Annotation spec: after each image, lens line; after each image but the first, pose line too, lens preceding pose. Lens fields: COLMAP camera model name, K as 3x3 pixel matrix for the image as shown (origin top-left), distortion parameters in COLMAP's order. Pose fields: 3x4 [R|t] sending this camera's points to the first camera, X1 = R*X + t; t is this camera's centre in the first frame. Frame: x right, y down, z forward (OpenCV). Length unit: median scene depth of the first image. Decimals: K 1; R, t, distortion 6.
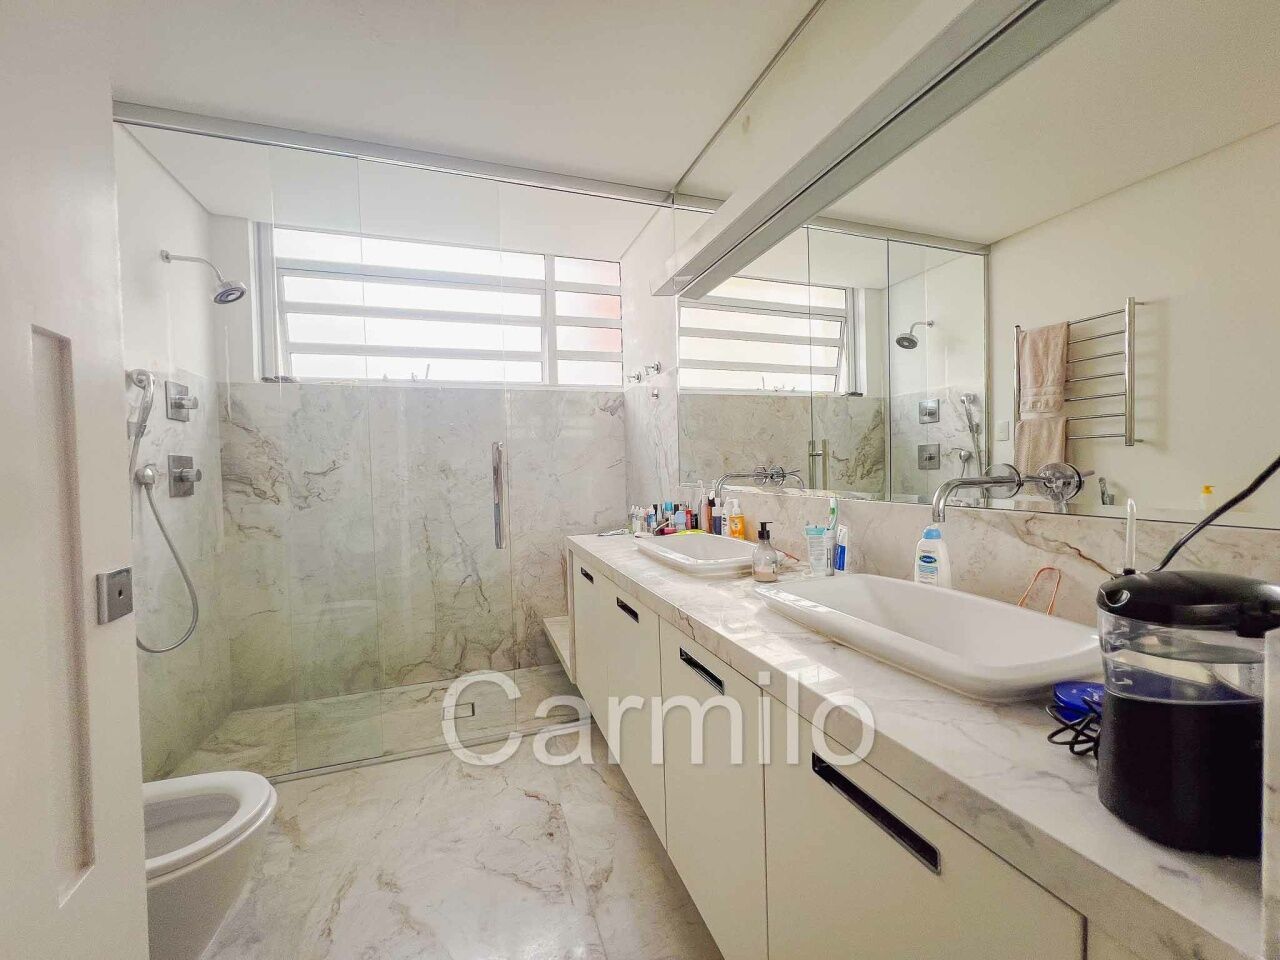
lens RADIAL K [[516.0, 0, 639.1], [0, 516.0, 479.6], [0, 0, 1]] dist [0.000979, 0.000242]
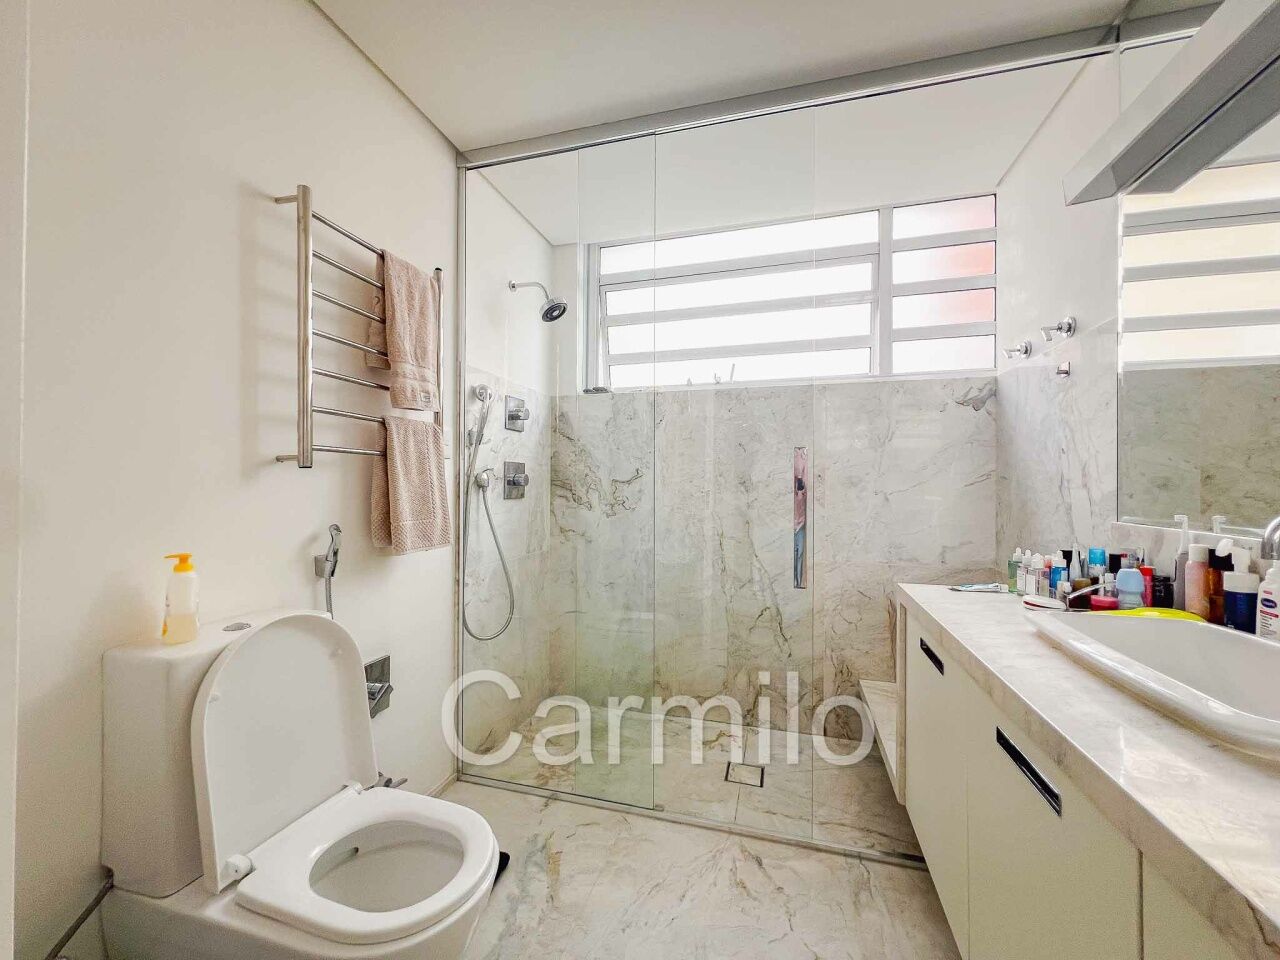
lens RADIAL K [[516.0, 0, 636.7], [0, 516.0, 482.5], [0, 0, 1]] dist [0.000979, 0.000242]
pose [[0.817996, 0.029812, -0.574451, -0.028863], [-0.040963, 0.999140, -0.006477, -0.004733], [0.573764, 0.028829, 0.818513, 0.201097]]
